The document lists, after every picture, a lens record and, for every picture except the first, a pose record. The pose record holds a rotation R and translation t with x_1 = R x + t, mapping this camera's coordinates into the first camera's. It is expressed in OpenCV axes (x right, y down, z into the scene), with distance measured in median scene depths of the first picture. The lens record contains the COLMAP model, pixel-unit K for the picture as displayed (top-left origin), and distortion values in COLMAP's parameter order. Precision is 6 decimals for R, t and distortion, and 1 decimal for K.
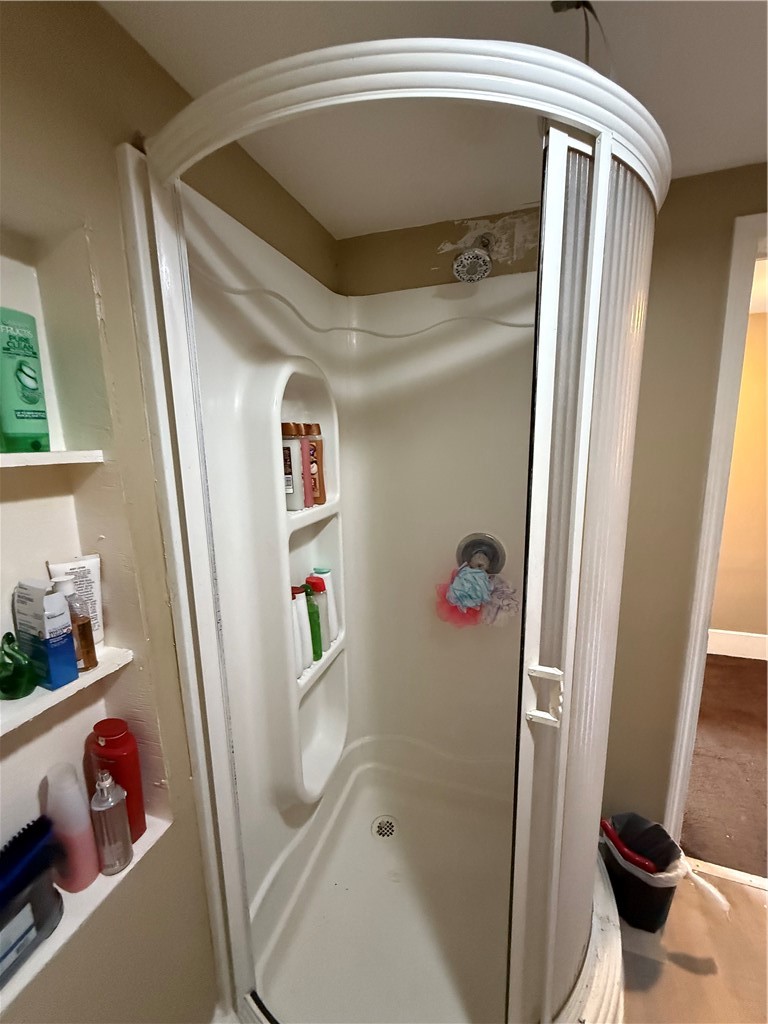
lens RADIAL K [[410.9, 0, 384.4], [0, 410.9, 511.9], [0, 0, 1]] dist [-0.002321, -0.000184]
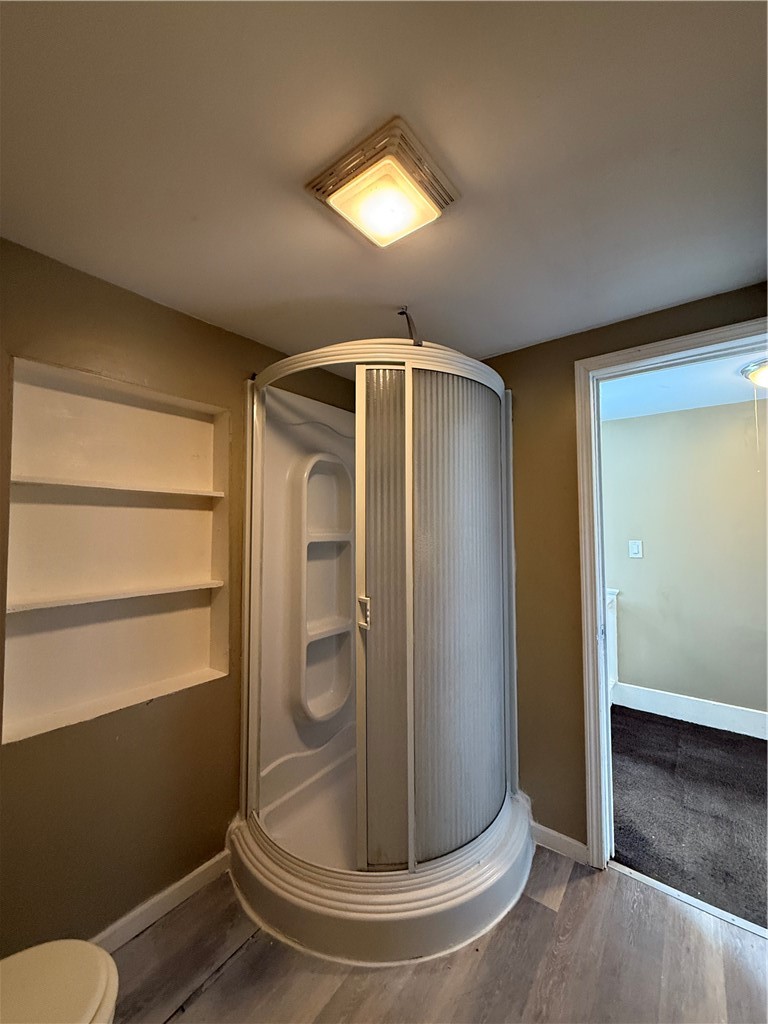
lens RADIAL K [[410.9, 0, 381.3], [0, 410.9, 508.8], [0, 0, 1]] dist [-0.002321, -0.000184]
pose [[0.949418, 0.001725, -0.314009, 0.964597], [-0.072022, 0.974523, -0.212408, 0.398255], [0.305643, 0.224280, 0.925355, -0.950177]]
